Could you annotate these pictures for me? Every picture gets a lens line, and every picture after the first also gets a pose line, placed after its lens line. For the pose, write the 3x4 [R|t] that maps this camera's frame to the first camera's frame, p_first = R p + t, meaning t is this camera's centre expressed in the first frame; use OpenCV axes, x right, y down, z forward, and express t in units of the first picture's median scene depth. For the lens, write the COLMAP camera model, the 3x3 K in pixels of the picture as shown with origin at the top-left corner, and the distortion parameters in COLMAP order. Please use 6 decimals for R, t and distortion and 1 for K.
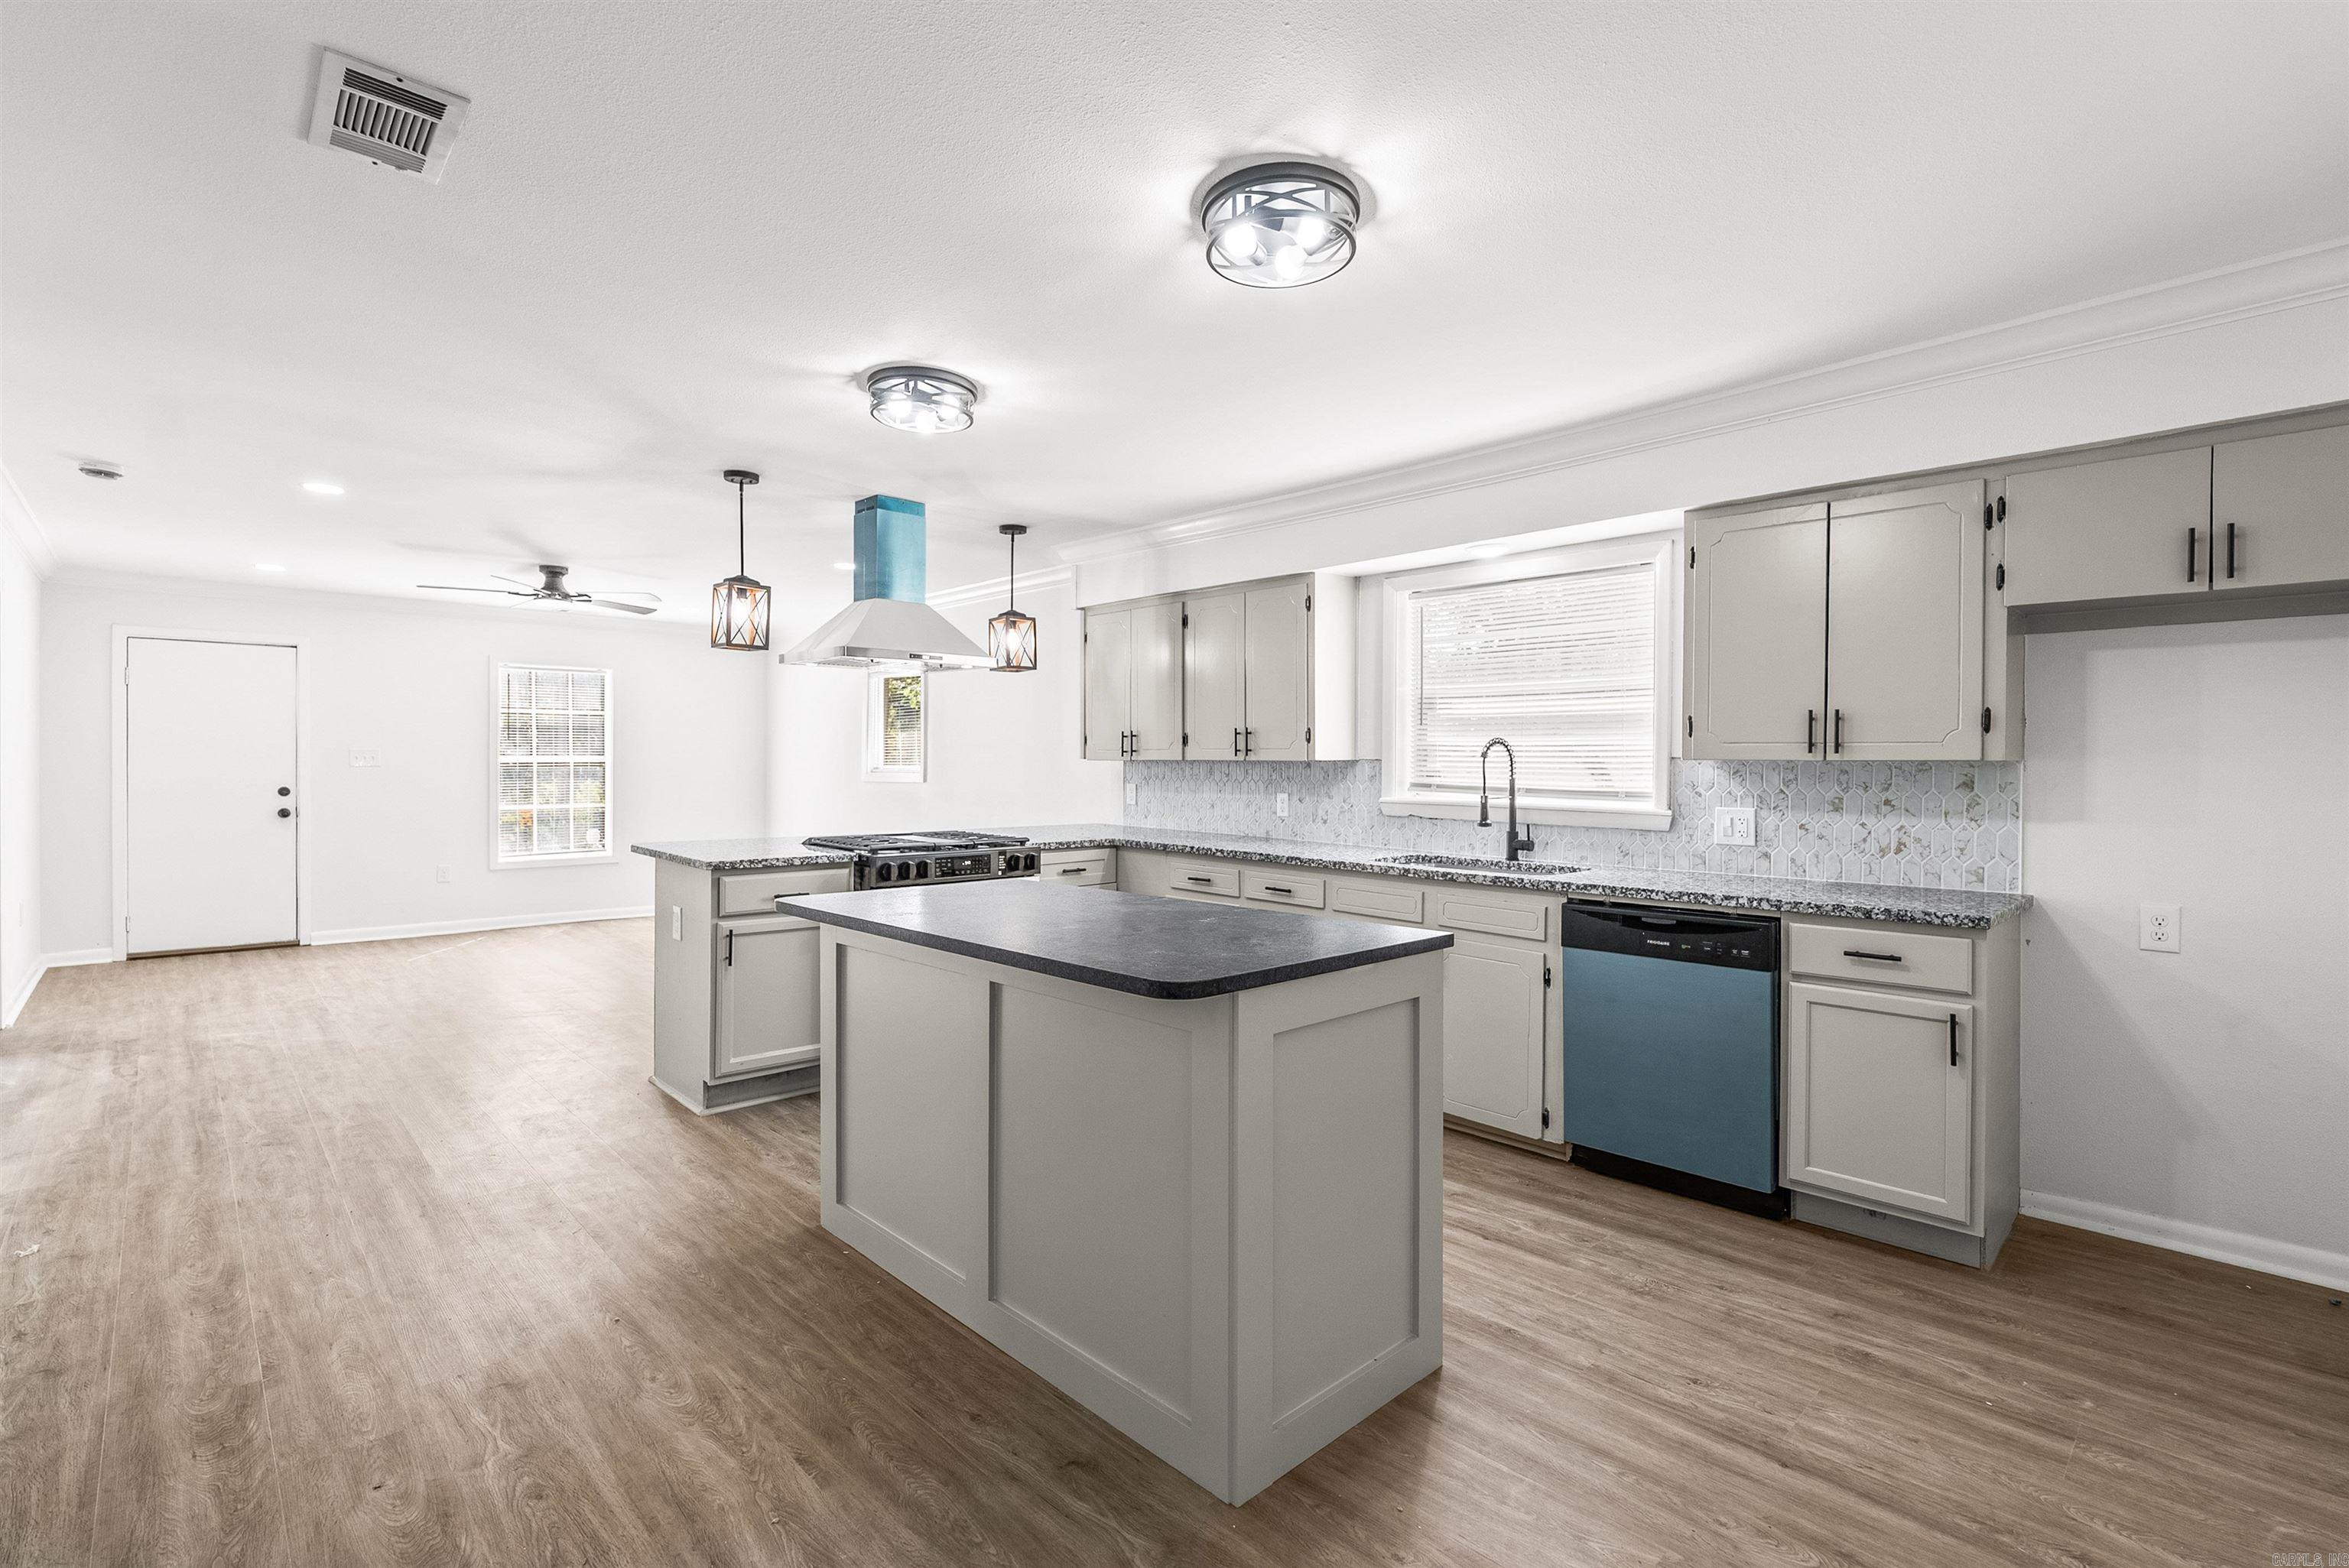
lens RADIAL K [[1072.2, 0, 1189.3], [0, 1072.2, 774.5], [0, 0, 1]] dist [-0.007433, 0.000714]
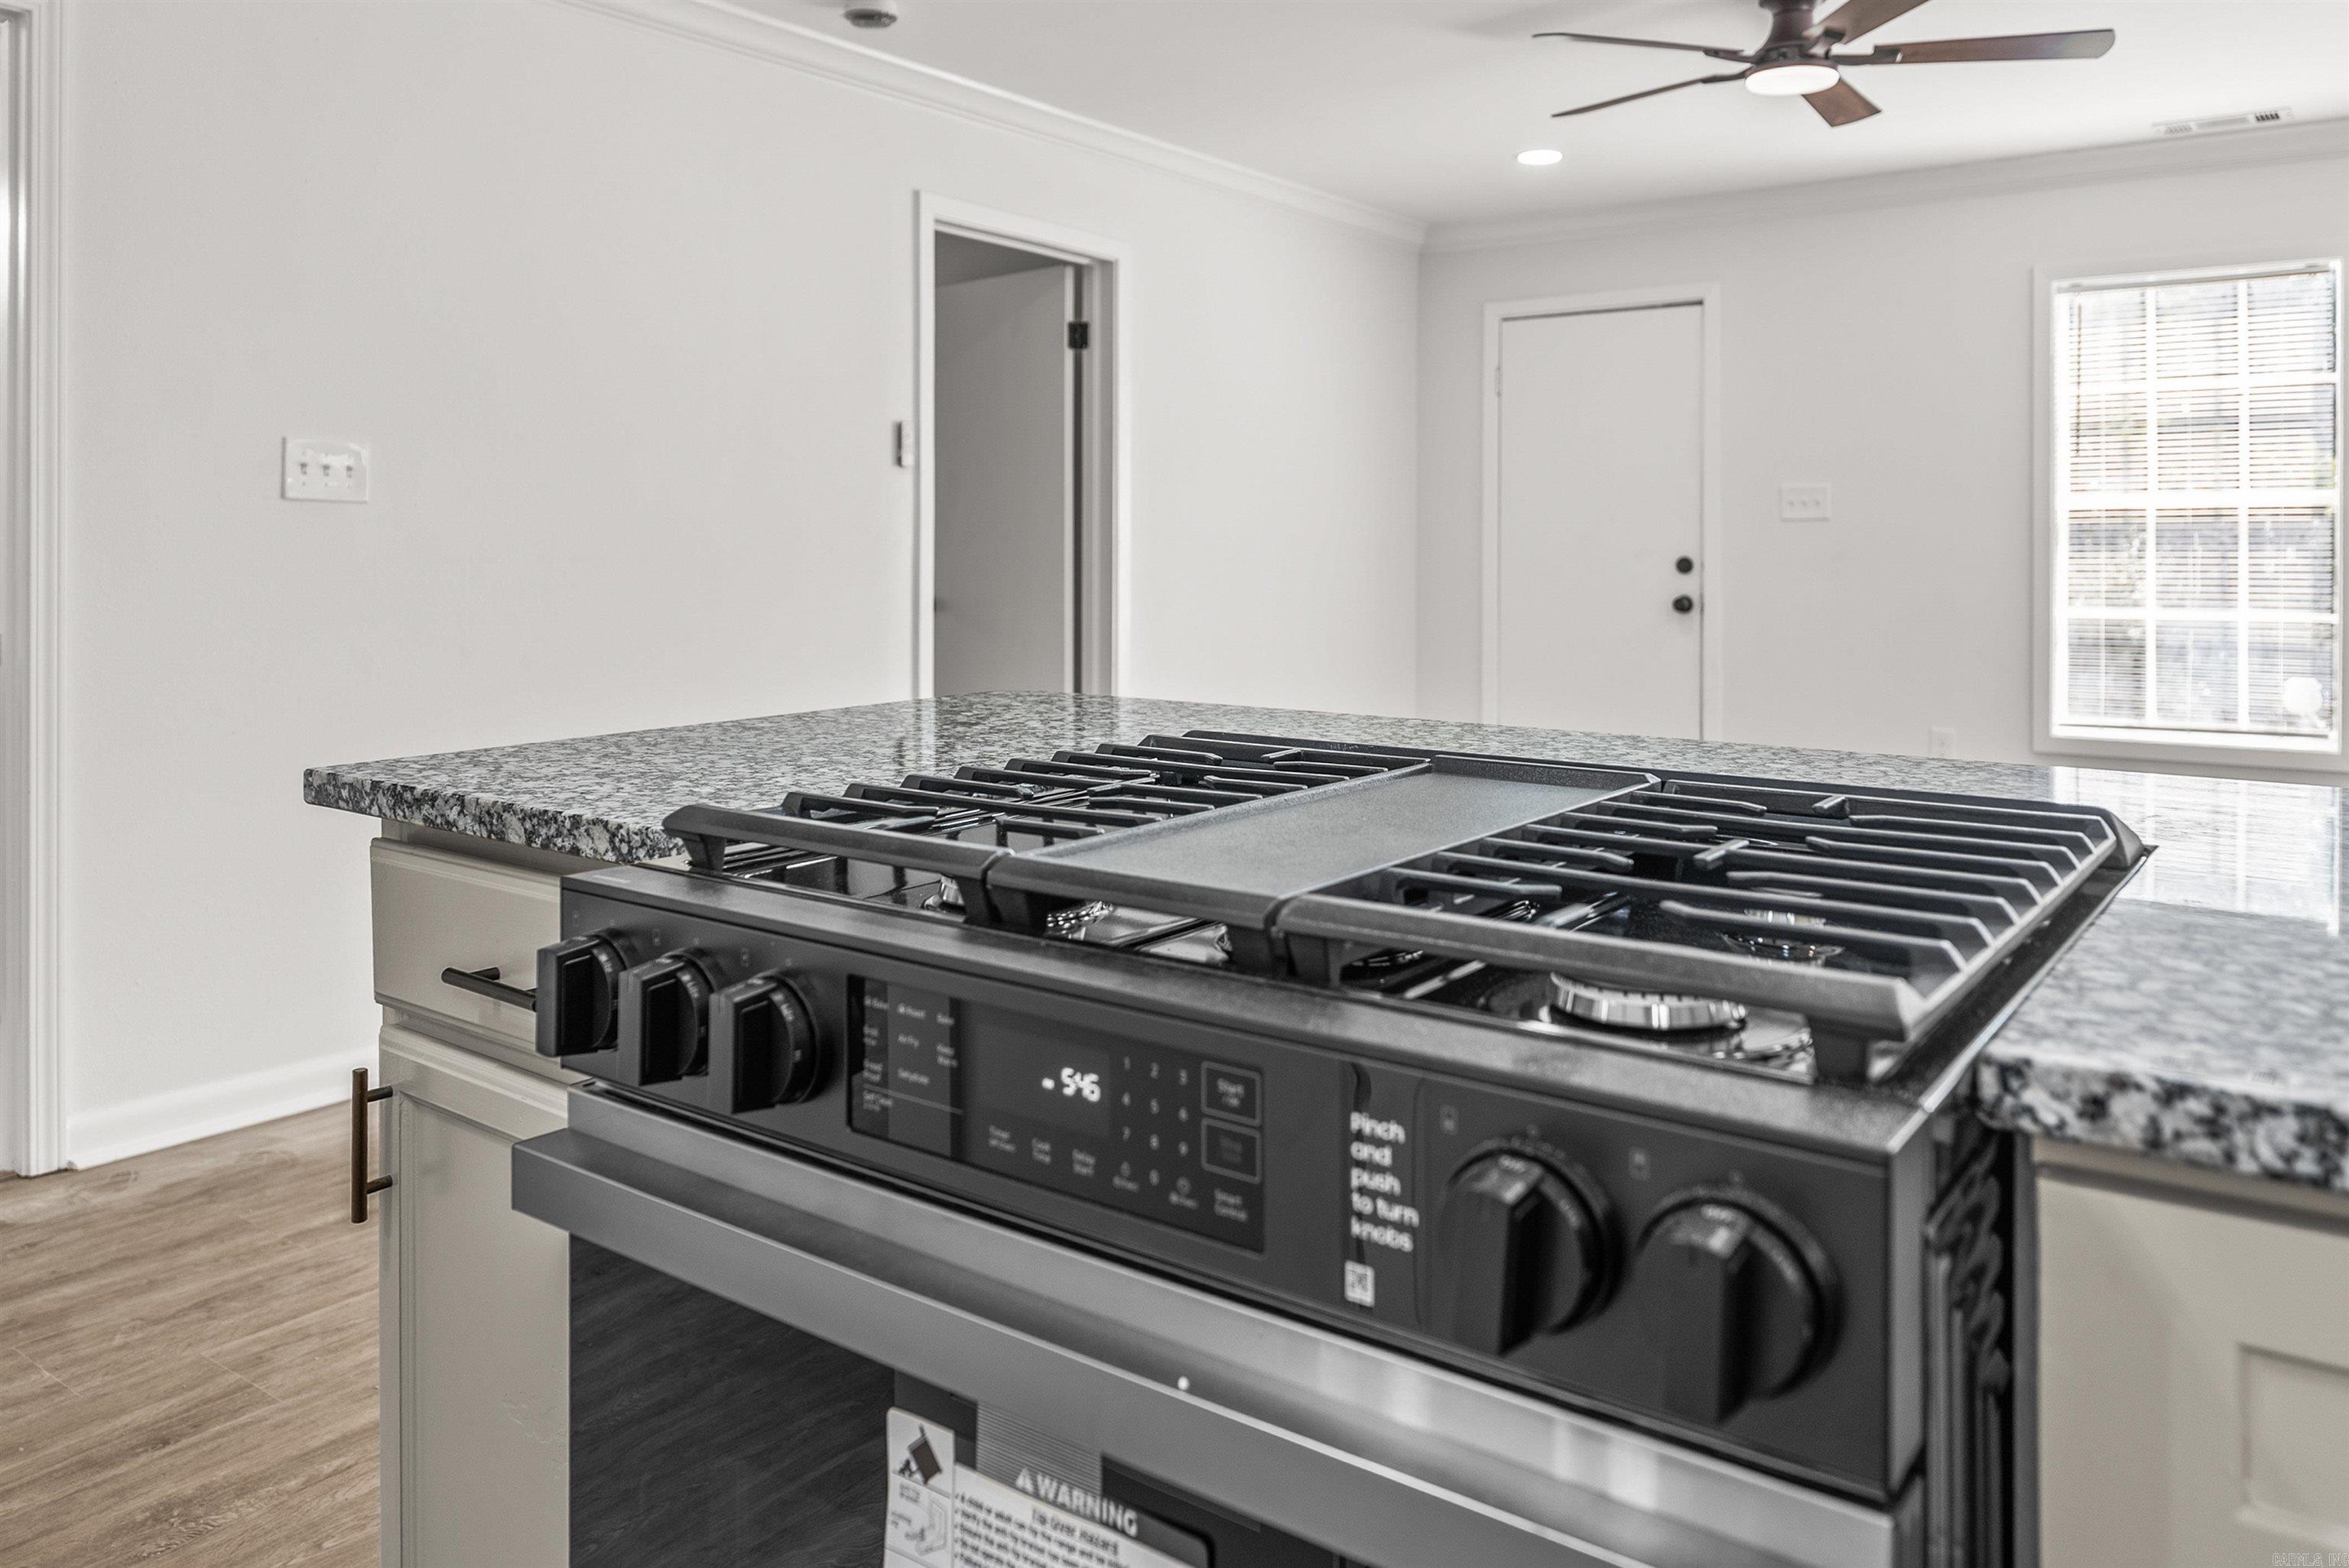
lens RADIAL K [[1700.0, 0, 1179.7], [0, 1700.0, 554.2], [0, 0, 1]] dist [-0.003503, 0.001739]
pose [[0.164786, 0.000916, -0.986329, -0.016653], [-0.014402, 0.999895, -0.001478, 0.017533], [0.986224, 0.014449, 0.164781, 0.674932]]
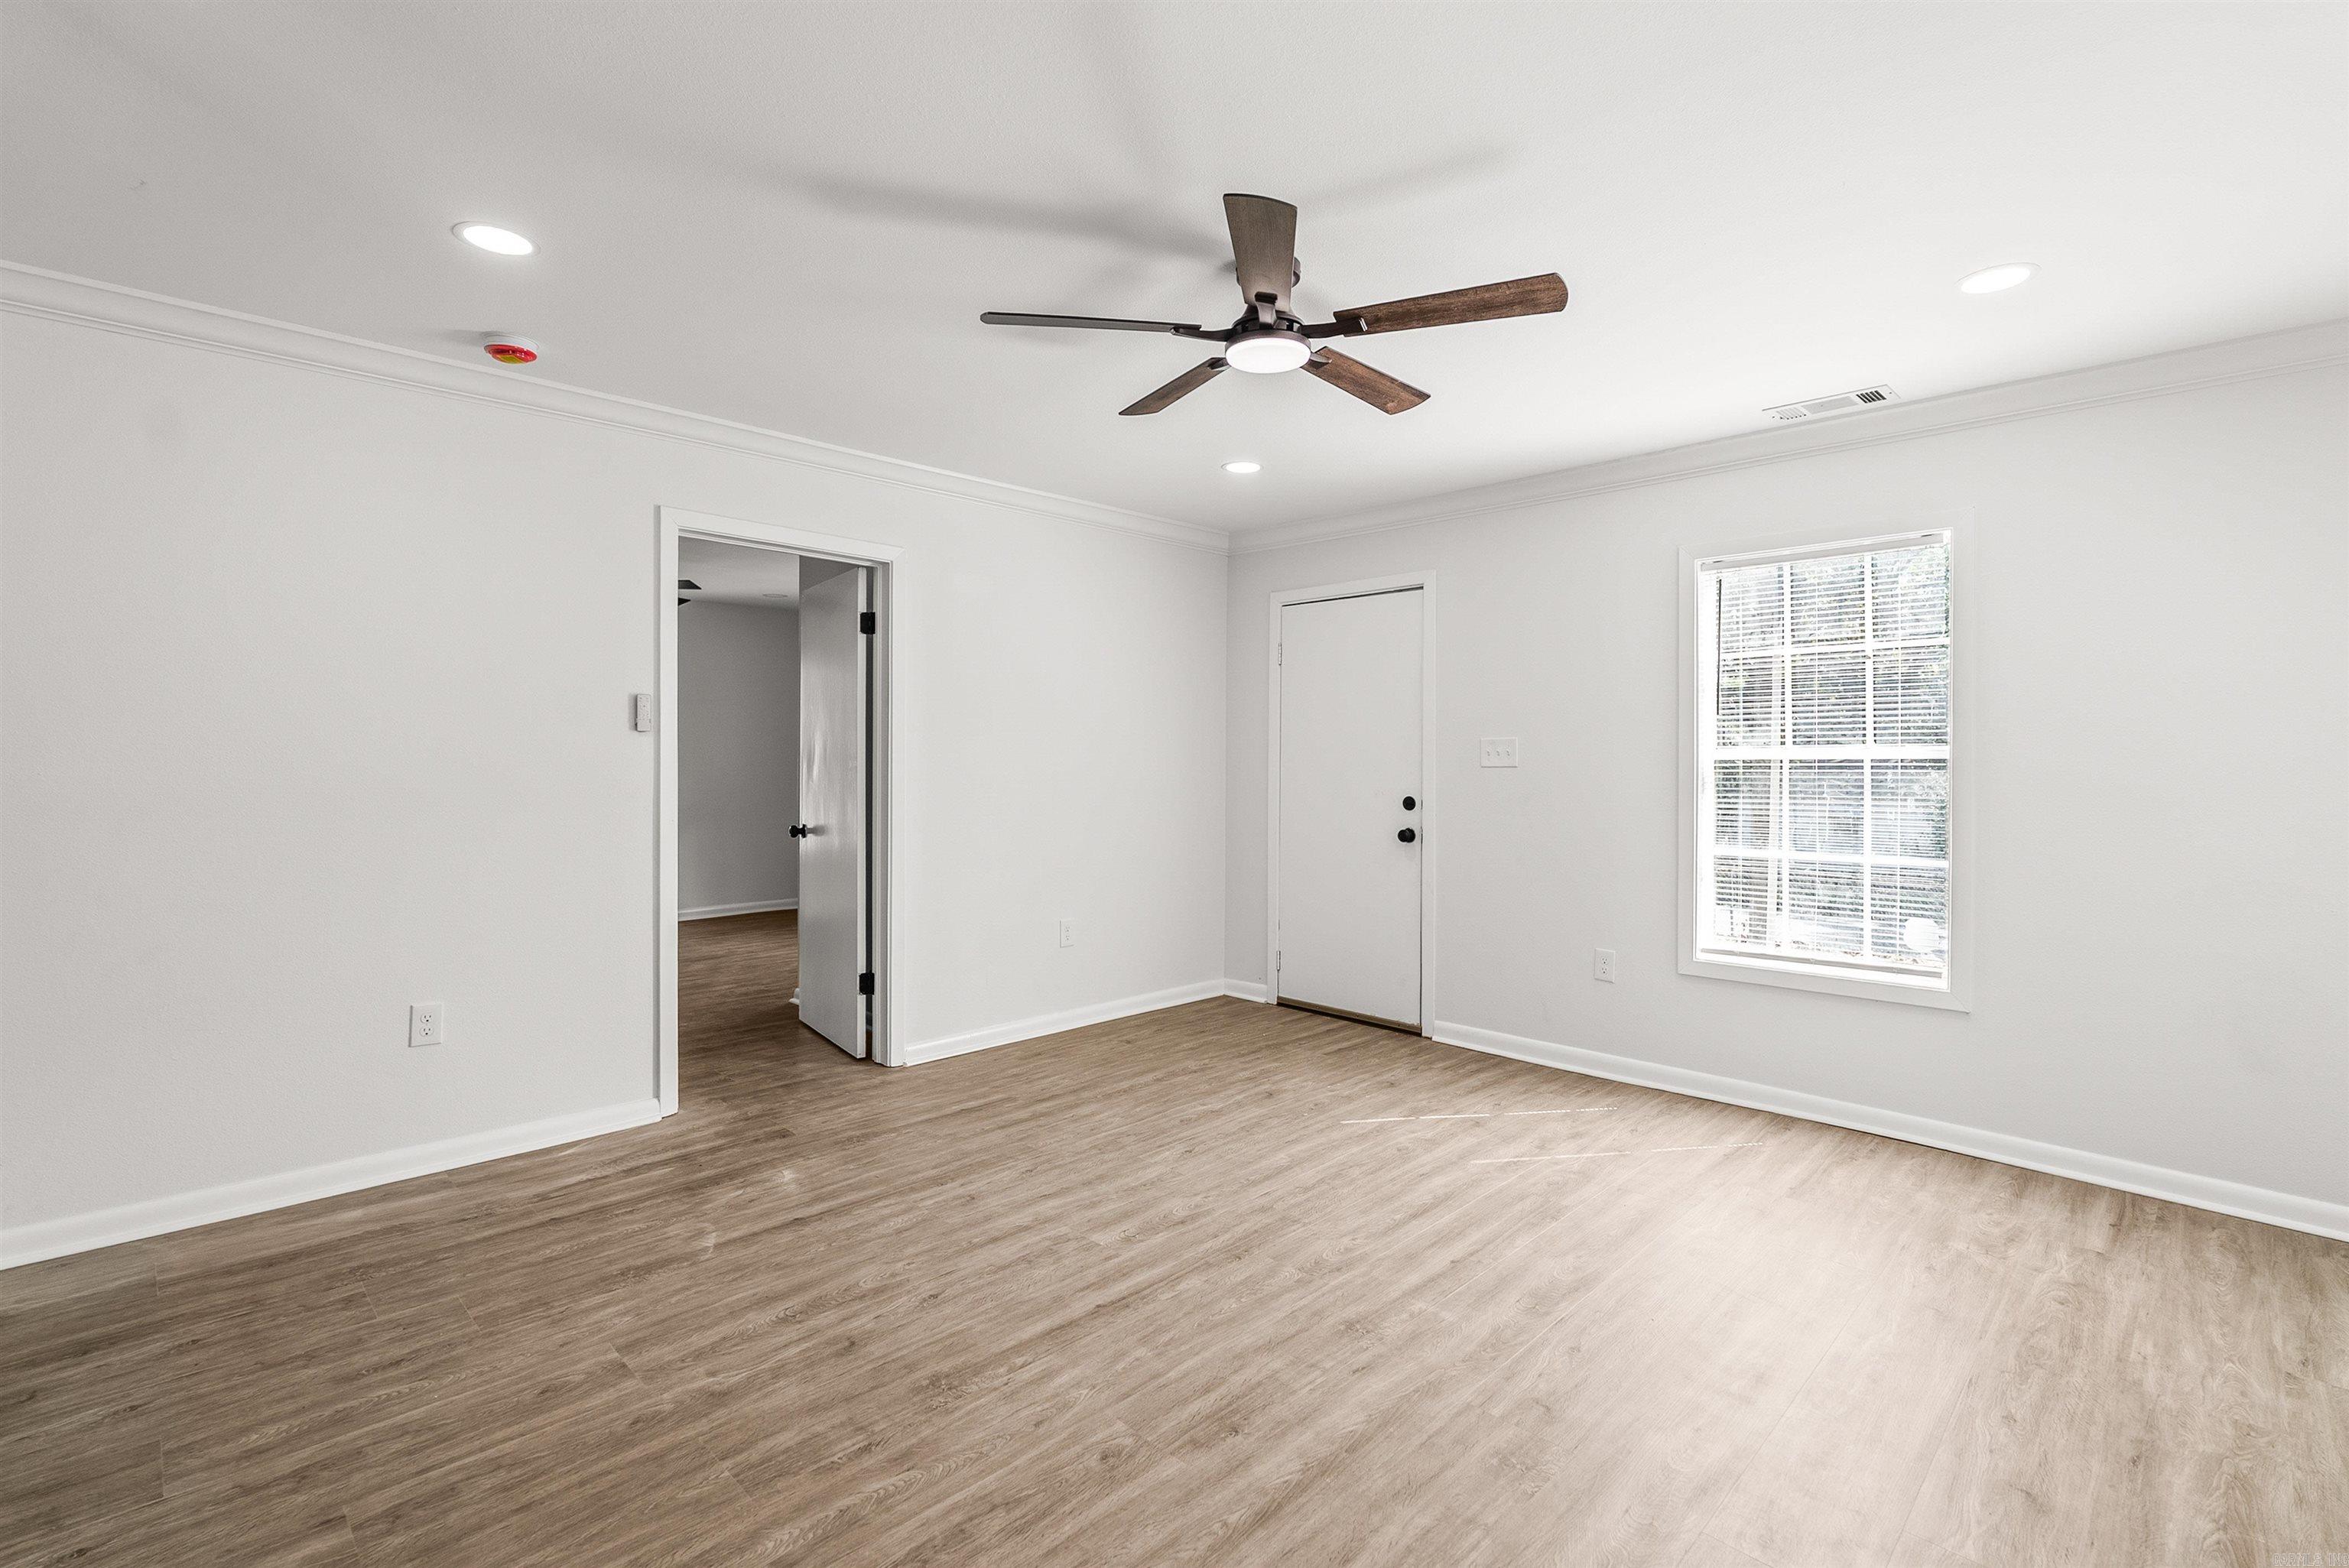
lens RADIAL K [[1072.2, 0, 1188.0], [0, 1072.2, 765.5], [0, 0, 1]] dist [-0.007433, 0.000714]
pose [[0.018203, -0.001117, -0.999834, -0.193057], [-0.016050, 0.999870, -0.001409, -0.005485], [0.999705, 0.016073, 0.018182, 0.963891]]
